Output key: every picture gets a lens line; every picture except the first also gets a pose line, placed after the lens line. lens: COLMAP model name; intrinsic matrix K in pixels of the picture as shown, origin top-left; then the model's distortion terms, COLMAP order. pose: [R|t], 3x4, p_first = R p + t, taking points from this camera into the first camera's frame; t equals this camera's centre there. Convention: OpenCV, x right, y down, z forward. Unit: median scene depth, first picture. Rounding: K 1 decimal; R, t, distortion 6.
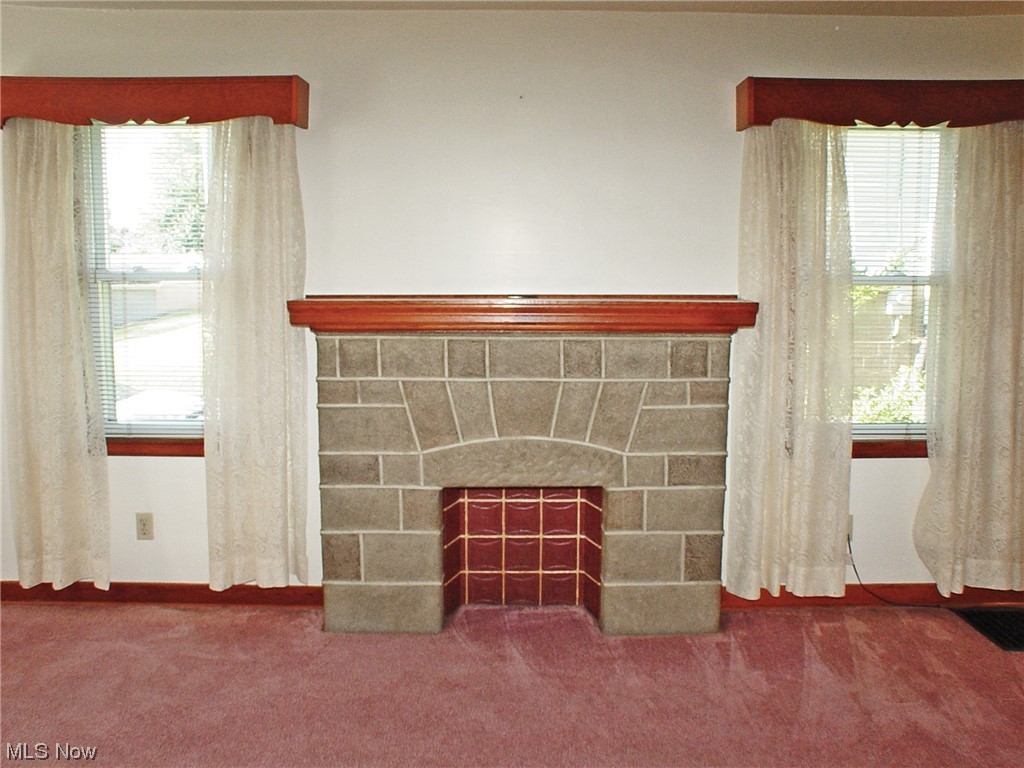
lens RADIAL K [[873.7, 0, 510.2], [0, 873.7, 343.5], [0, 0, 1]] dist [-0.073129, 0.010077]
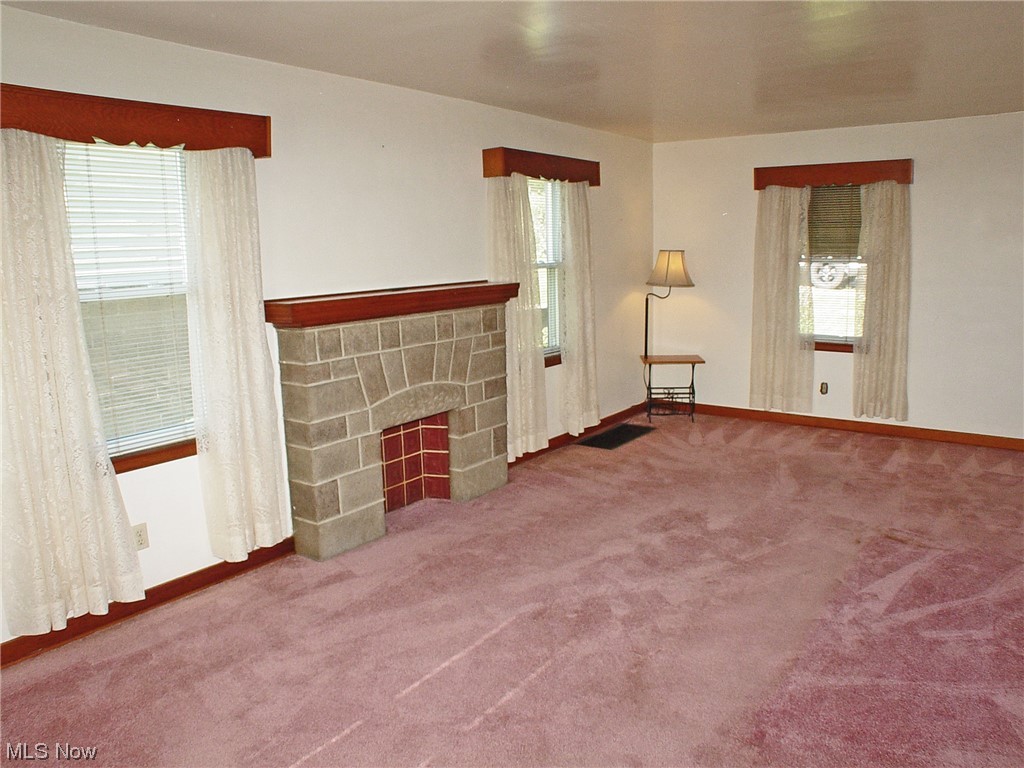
lens RADIAL K [[718.4, 0, 512.0], [0, 718.4, 384.0], [0, 0, 1]] dist [-0.061654, -0.000386]
pose [[0.630773, -0.165479, 0.758117, -0.802936], [0.105852, 0.986213, 0.127195, -0.030701], [-0.768714, 0.000017, 0.639593, 0.108856]]
